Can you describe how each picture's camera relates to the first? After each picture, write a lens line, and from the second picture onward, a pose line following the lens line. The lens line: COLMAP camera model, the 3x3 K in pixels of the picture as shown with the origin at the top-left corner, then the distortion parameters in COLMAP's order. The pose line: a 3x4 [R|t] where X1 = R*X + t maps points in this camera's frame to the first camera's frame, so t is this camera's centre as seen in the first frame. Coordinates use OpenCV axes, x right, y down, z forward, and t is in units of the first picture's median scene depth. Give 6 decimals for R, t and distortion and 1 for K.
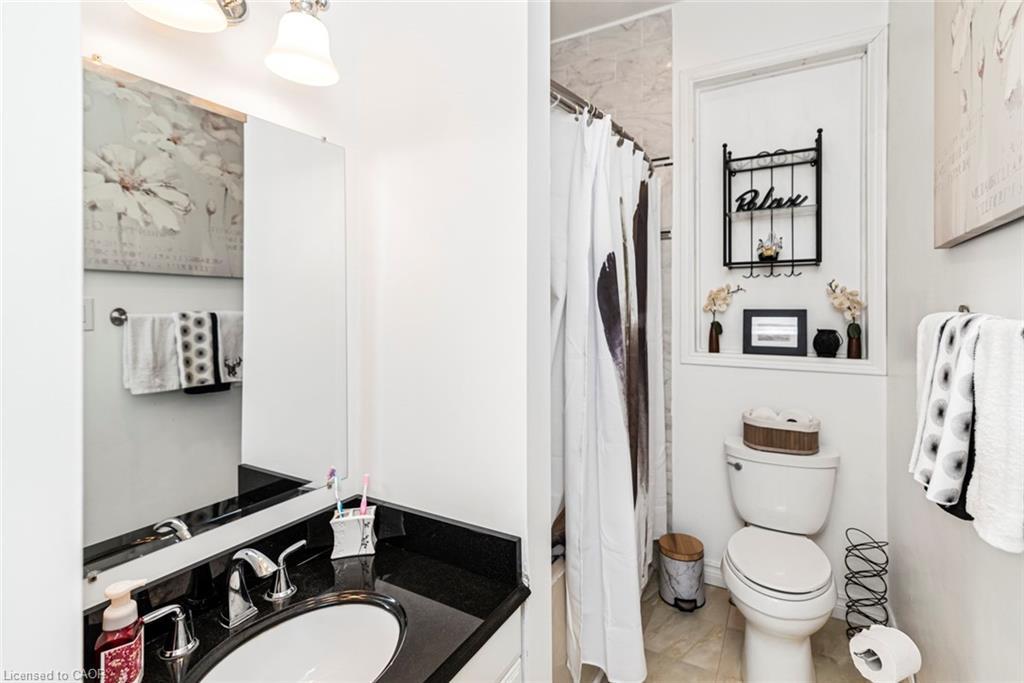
lens RADIAL K [[492.2, 0, 516.1], [0, 492.2, 314.0], [0, 0, 1]] dist [0.011069, -0.000382]
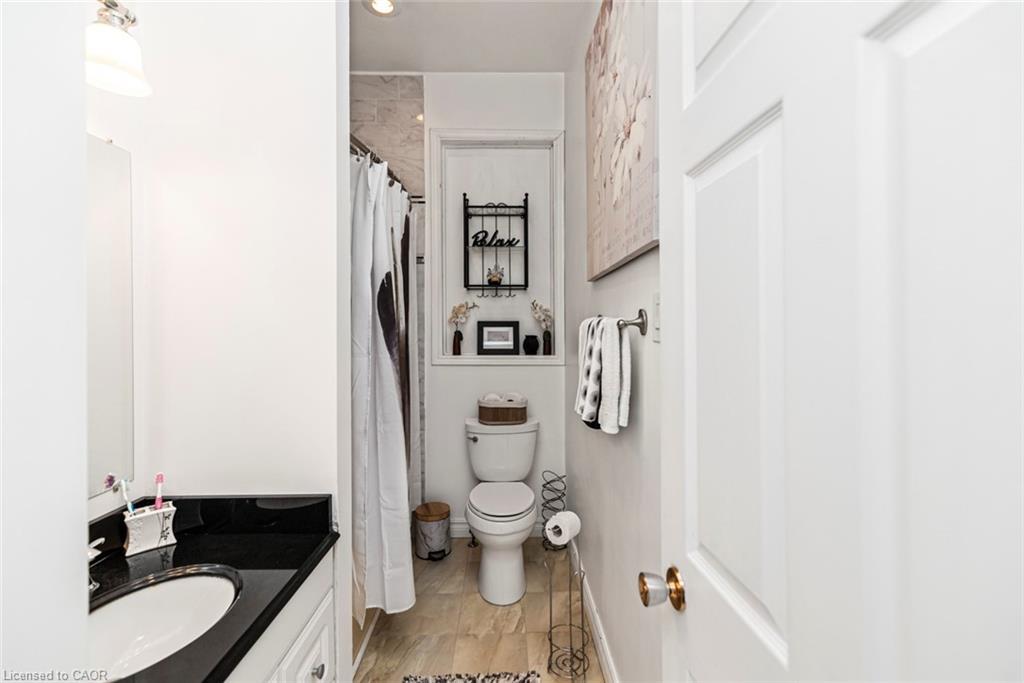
lens RADIAL K [[463.2, 0, 508.0], [0, 463.2, 337.0], [0, 0, 1]] dist [0.003647, 0.000337]
pose [[0.868364, -0.010533, 0.495815, -0.093314], [0.004439, 0.999899, 0.013467, 0.019086], [-0.495907, -0.009493, 0.868324, -0.128105]]
